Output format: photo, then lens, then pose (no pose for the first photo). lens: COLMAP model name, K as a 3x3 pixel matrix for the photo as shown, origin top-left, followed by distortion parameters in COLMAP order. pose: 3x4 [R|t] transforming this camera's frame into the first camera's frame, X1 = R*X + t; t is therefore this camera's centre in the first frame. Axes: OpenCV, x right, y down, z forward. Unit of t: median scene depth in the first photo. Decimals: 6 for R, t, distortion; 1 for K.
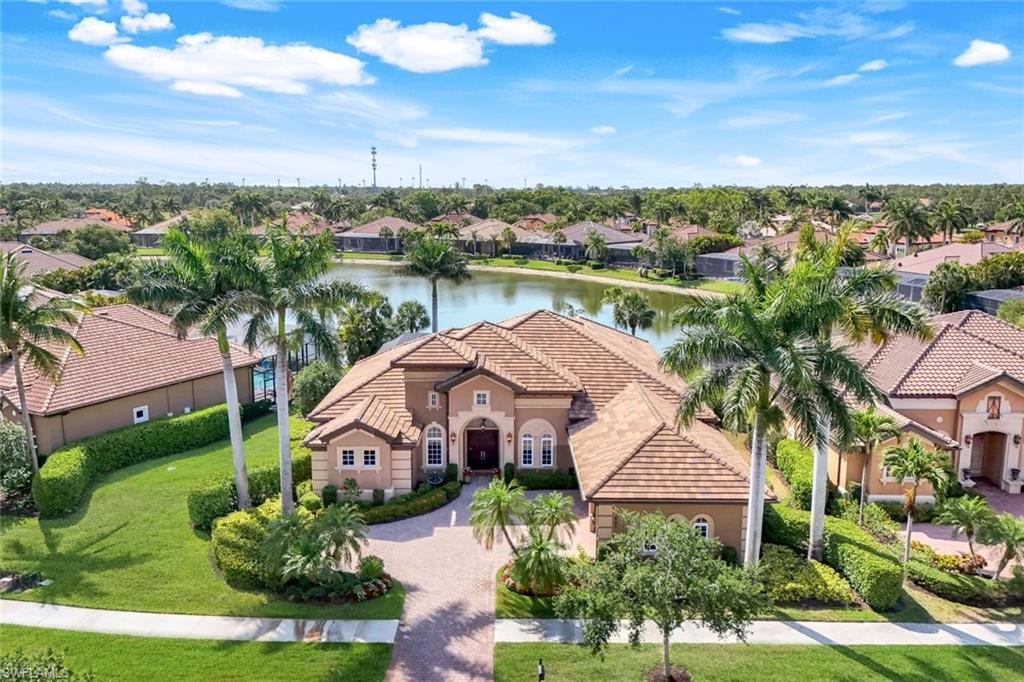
lens RADIAL K [[777.8, 0, 512.0], [0, 777.8, 341.0], [0, 0, 1]] dist [0.111136, -0.115741]
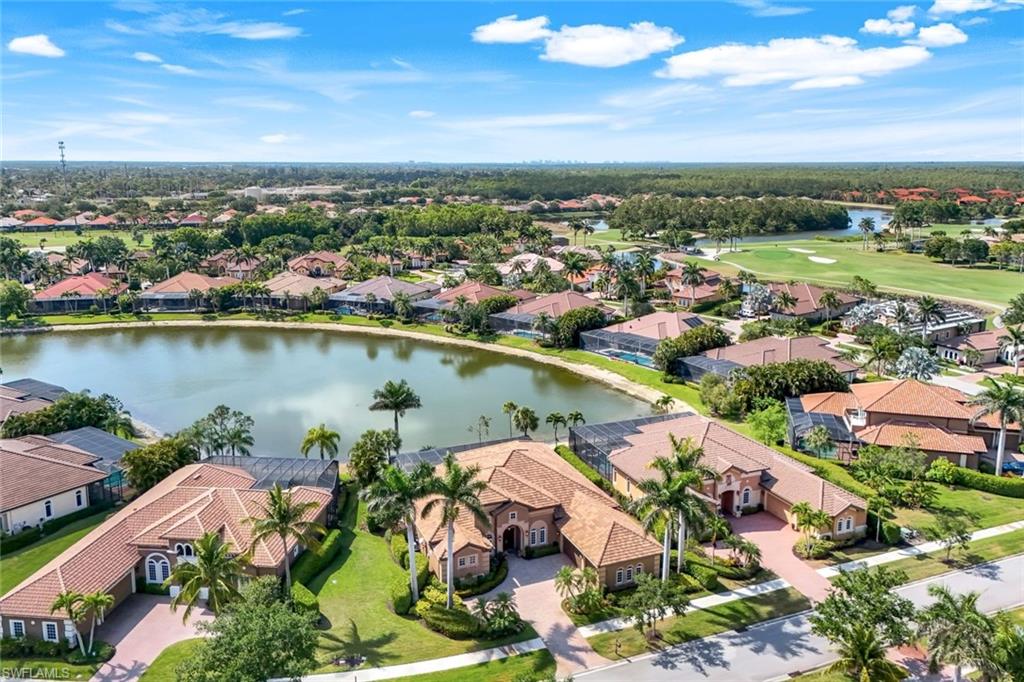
lens RADIAL K [[777.8, 0, 512.0], [0, 777.8, 341.0], [0, 0, 1]] dist [0.111136, -0.115741]
pose [[0.926889, -0.089416, 0.364528, -0.712791], [0.073078, 0.995615, 0.058403, -0.473241], [-0.368152, -0.027494, 0.929359, -0.792628]]
